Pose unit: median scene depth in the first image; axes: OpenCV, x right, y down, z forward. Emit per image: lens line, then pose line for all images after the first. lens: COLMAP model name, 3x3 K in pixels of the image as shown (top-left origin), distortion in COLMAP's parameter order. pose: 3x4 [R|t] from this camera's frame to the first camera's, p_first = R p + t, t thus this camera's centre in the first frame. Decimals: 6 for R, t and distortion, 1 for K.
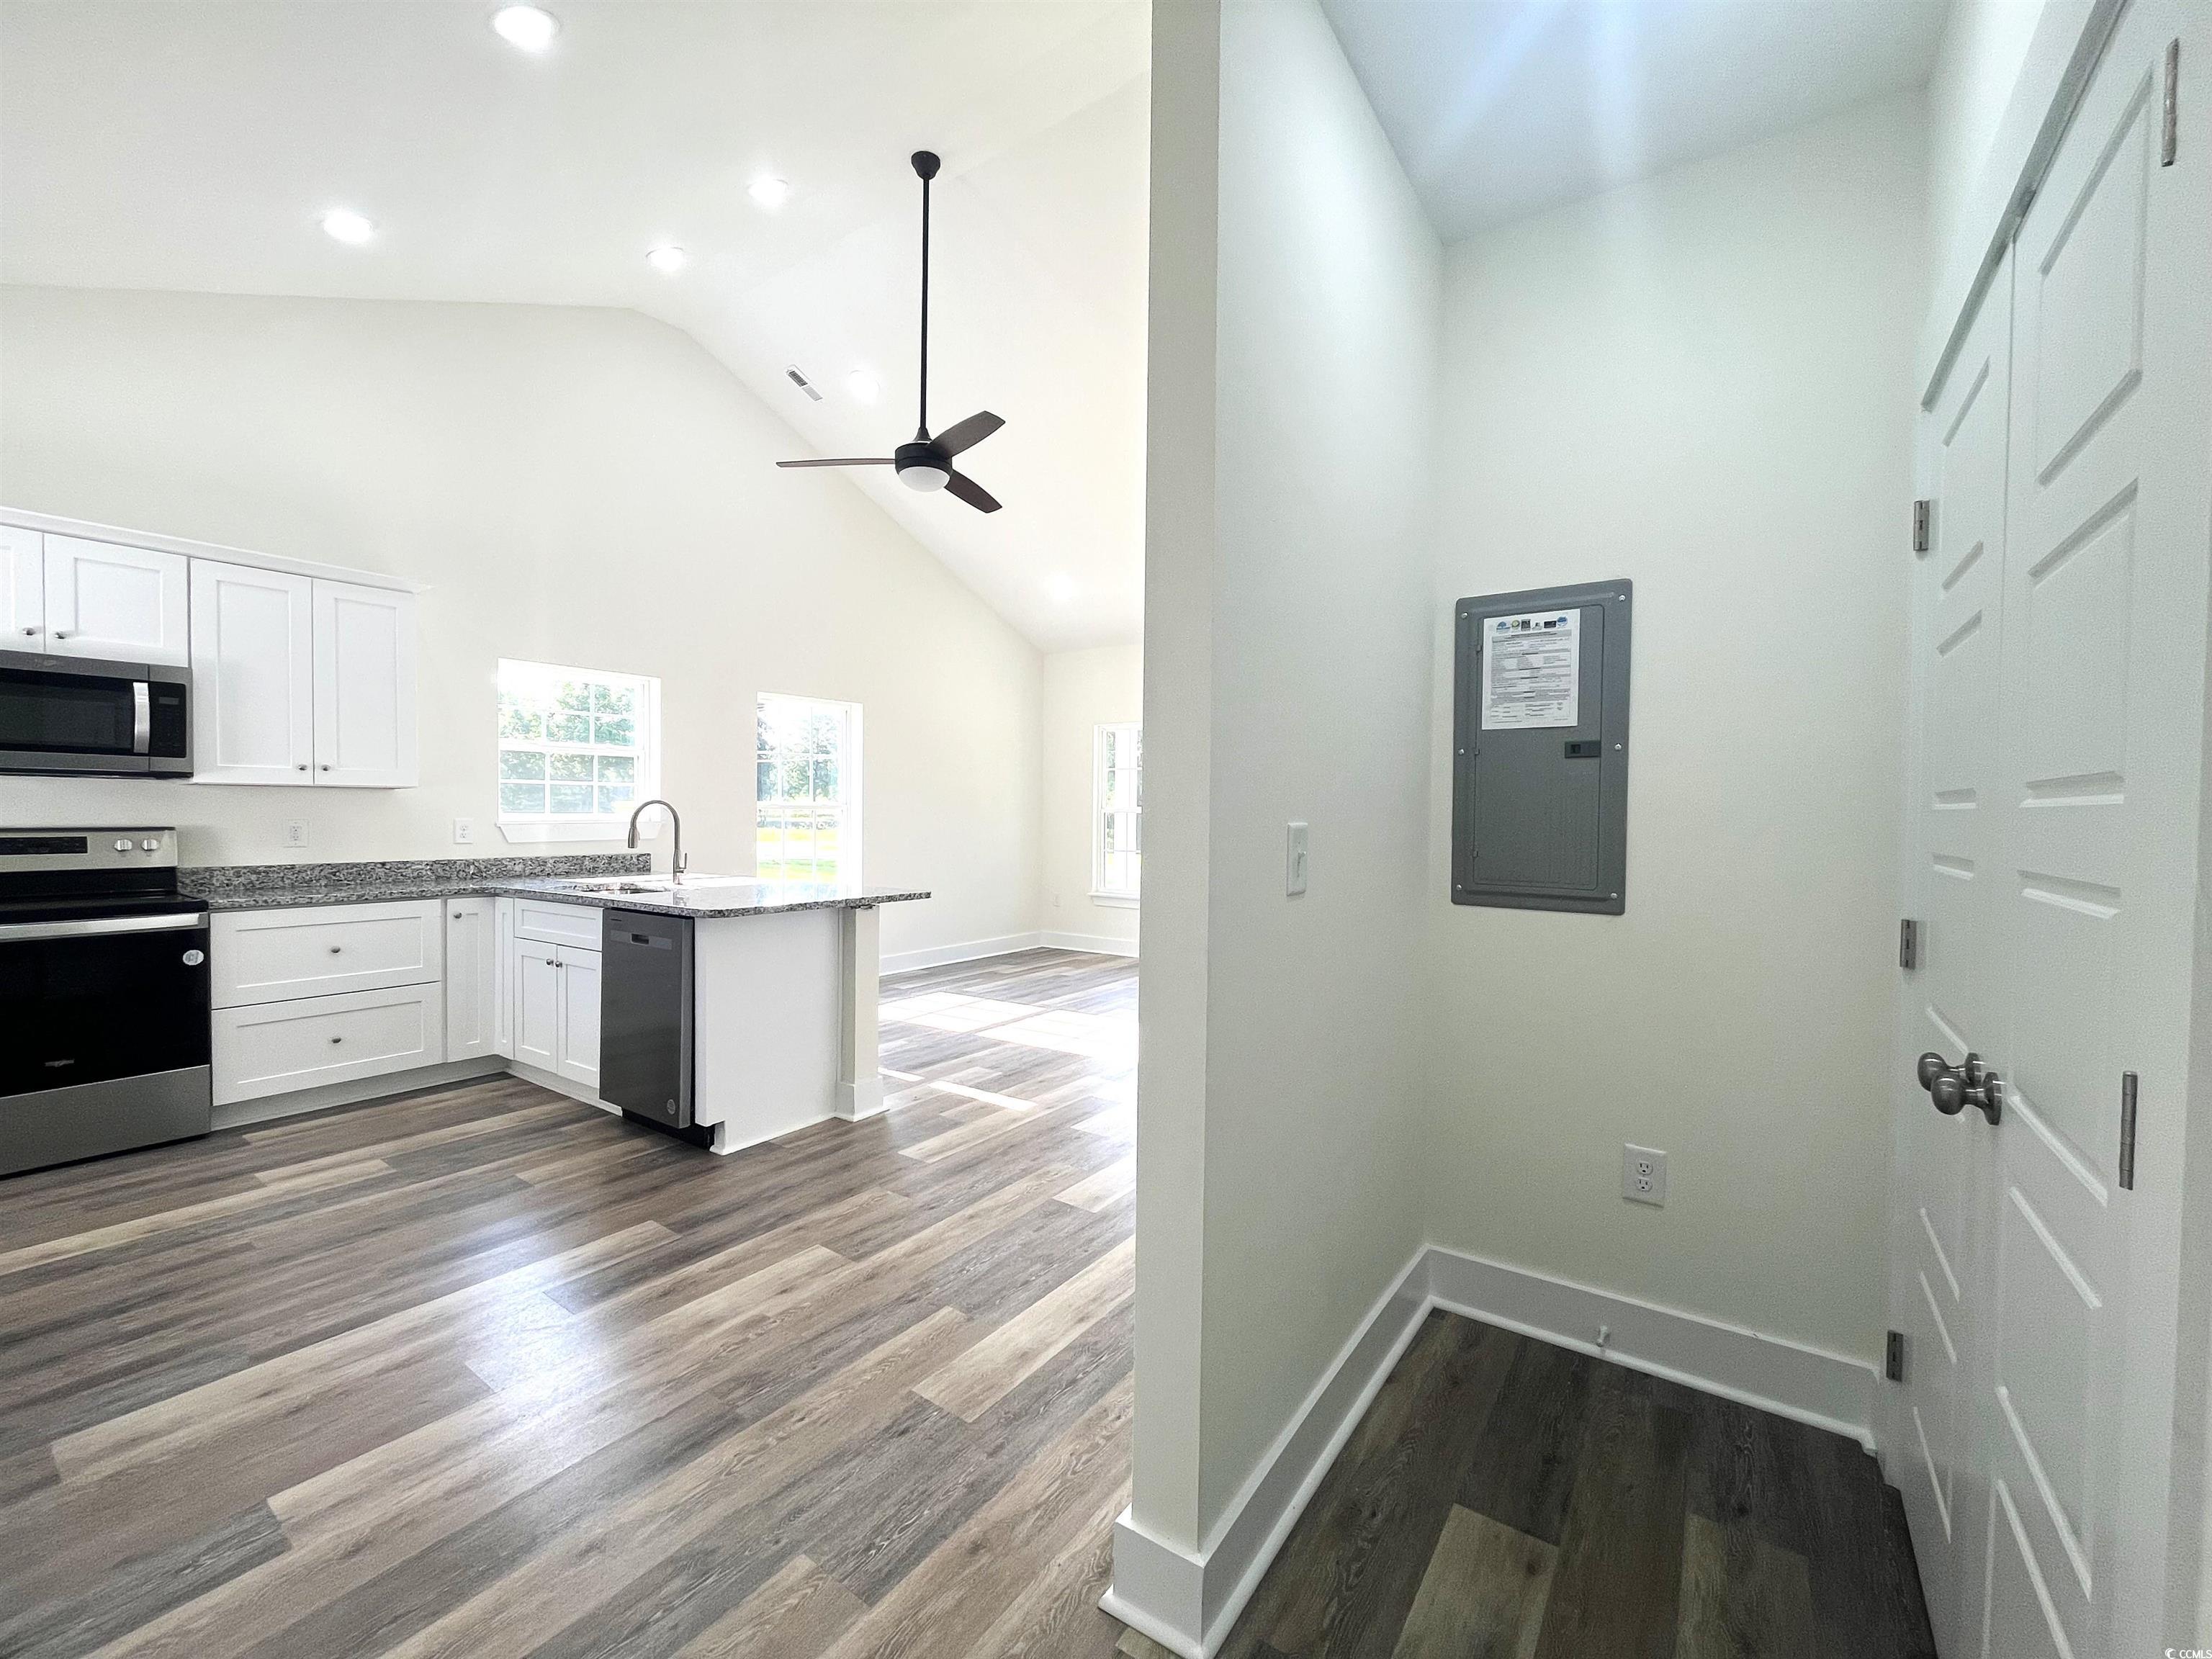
lens RADIAL K [[892.6, 0, 1104.6], [0, 892.6, 832.2], [0, 0, 1]] dist [-0.001132, -0.001232]
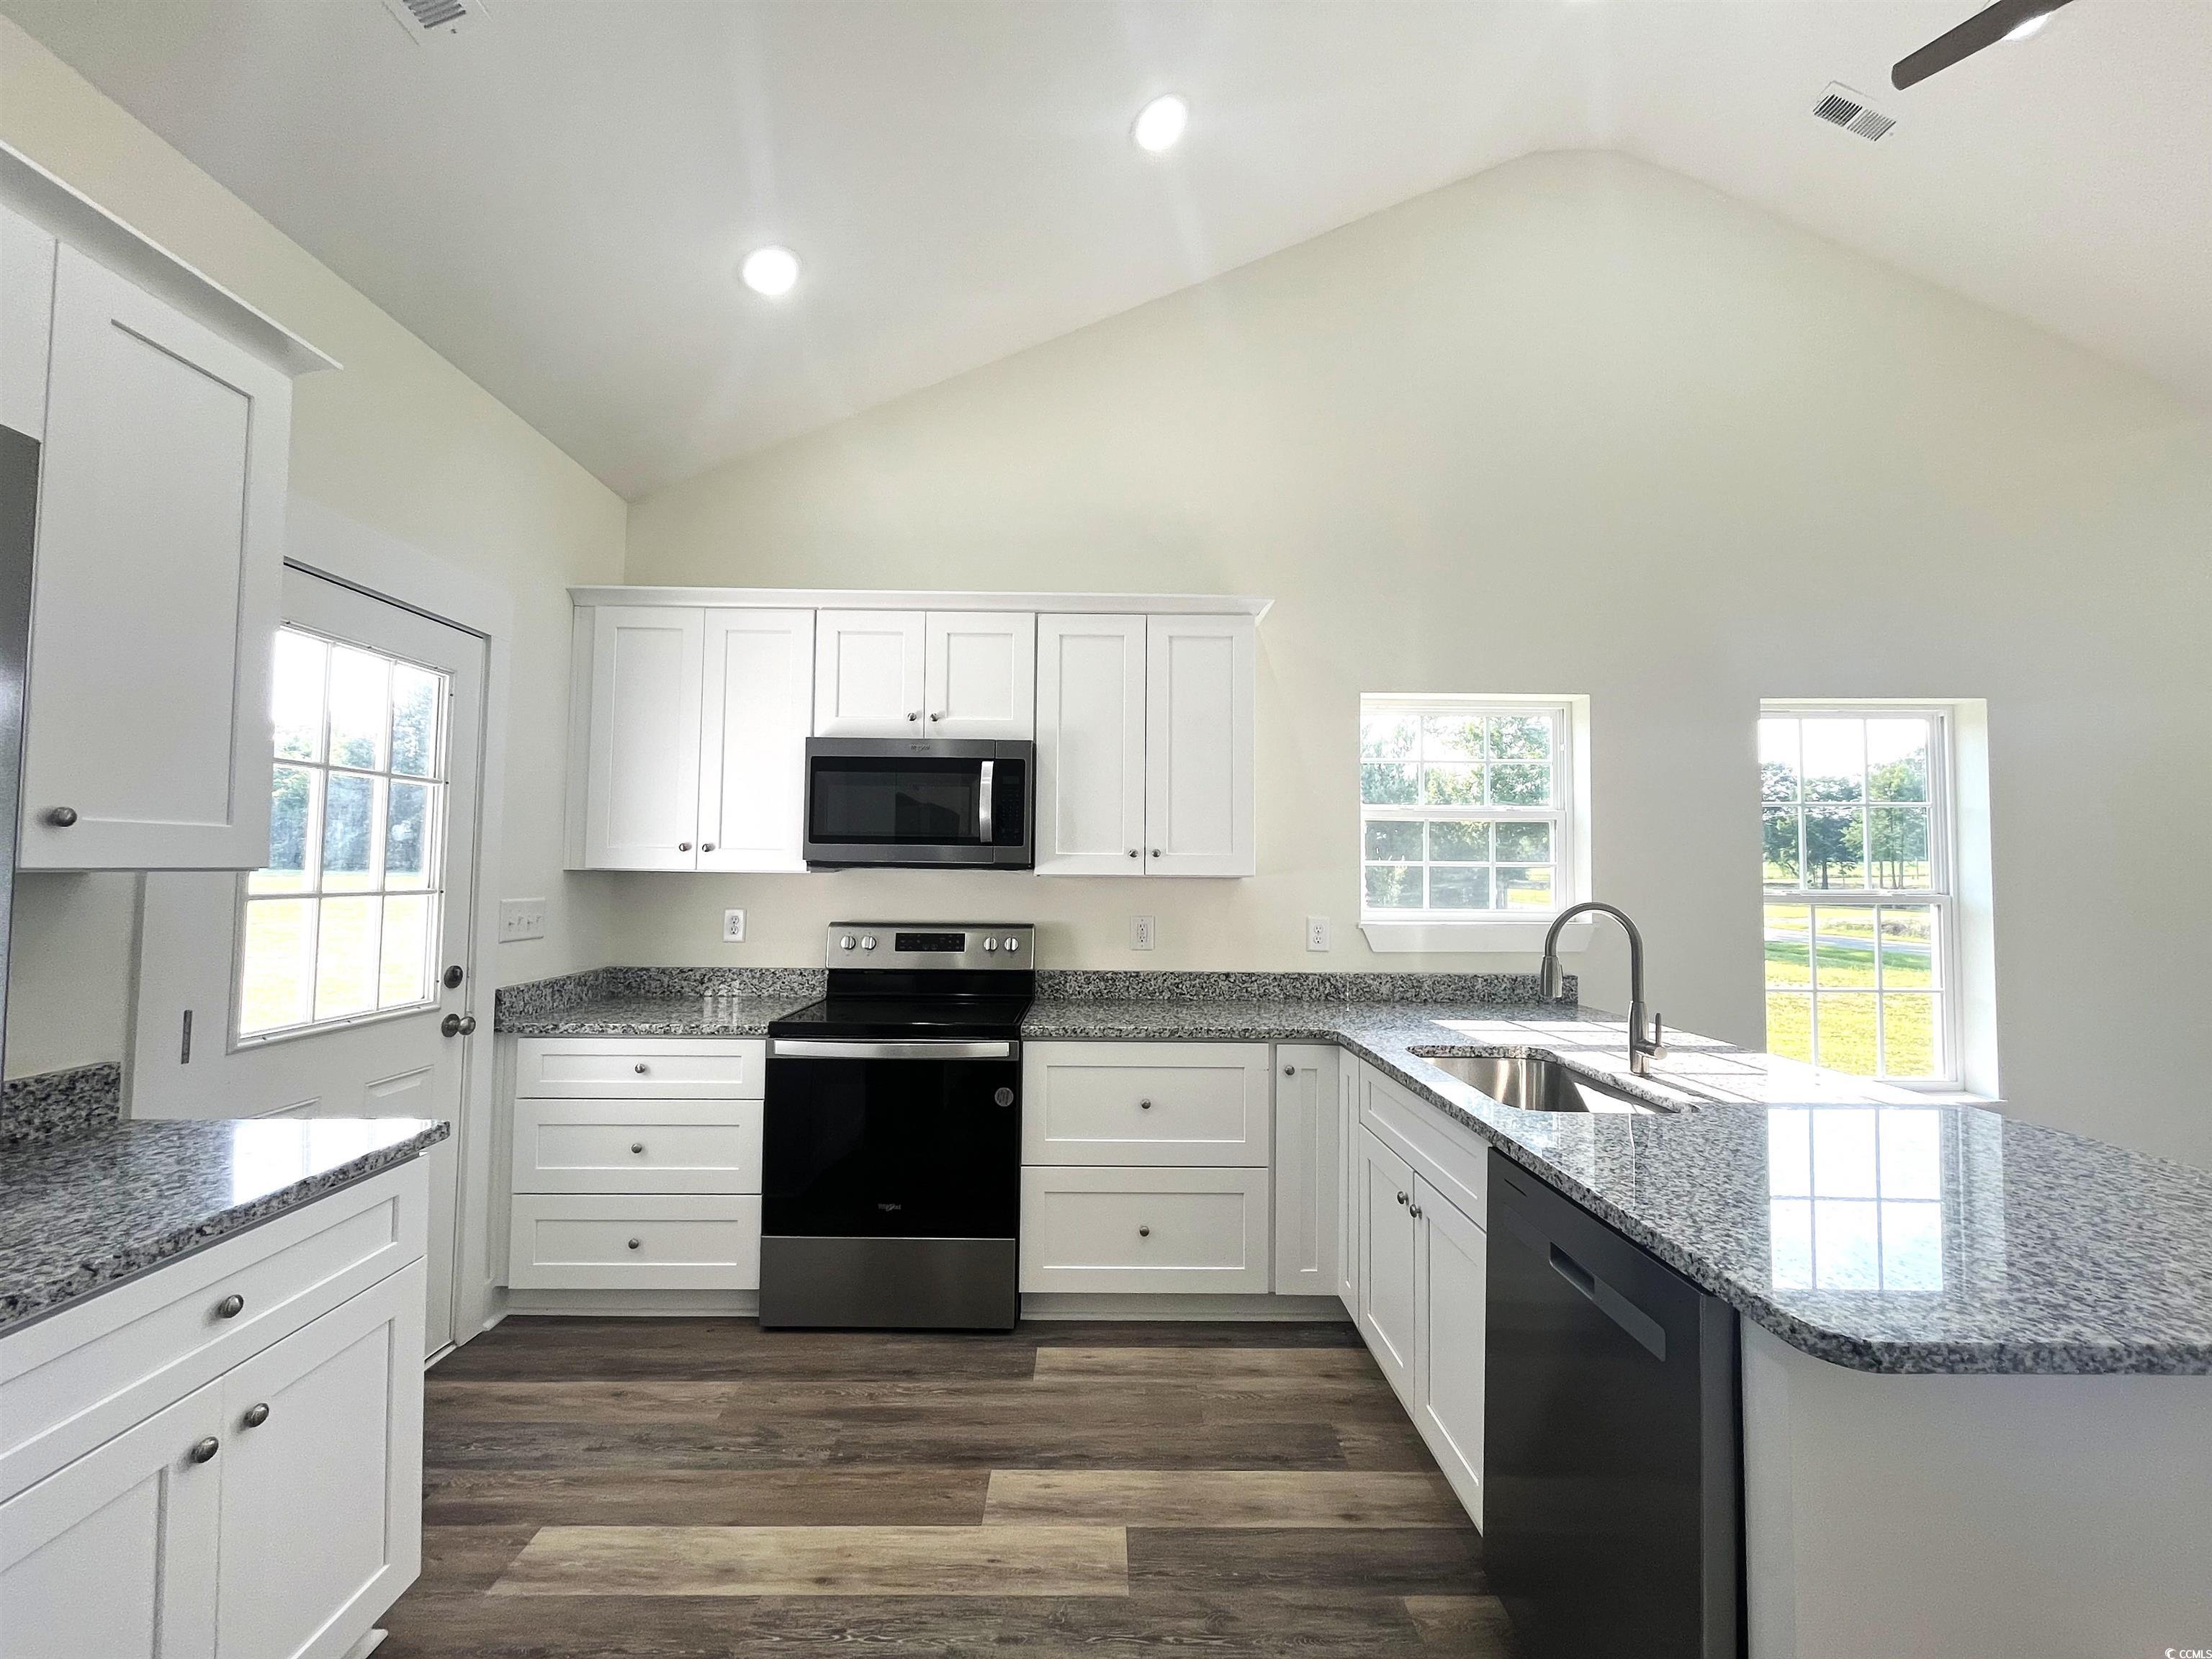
lens RADIAL K [[892.6, 0, 1106.7], [0, 892.6, 830.6], [0, 0, 1]] dist [-0.001132, -0.001232]
pose [[0.587263, -0.039662, -0.808424, -0.286355], [-0.022579, 0.997607, -0.065345, -0.042080], [0.809081, 0.056628, 0.584962, 0.538476]]
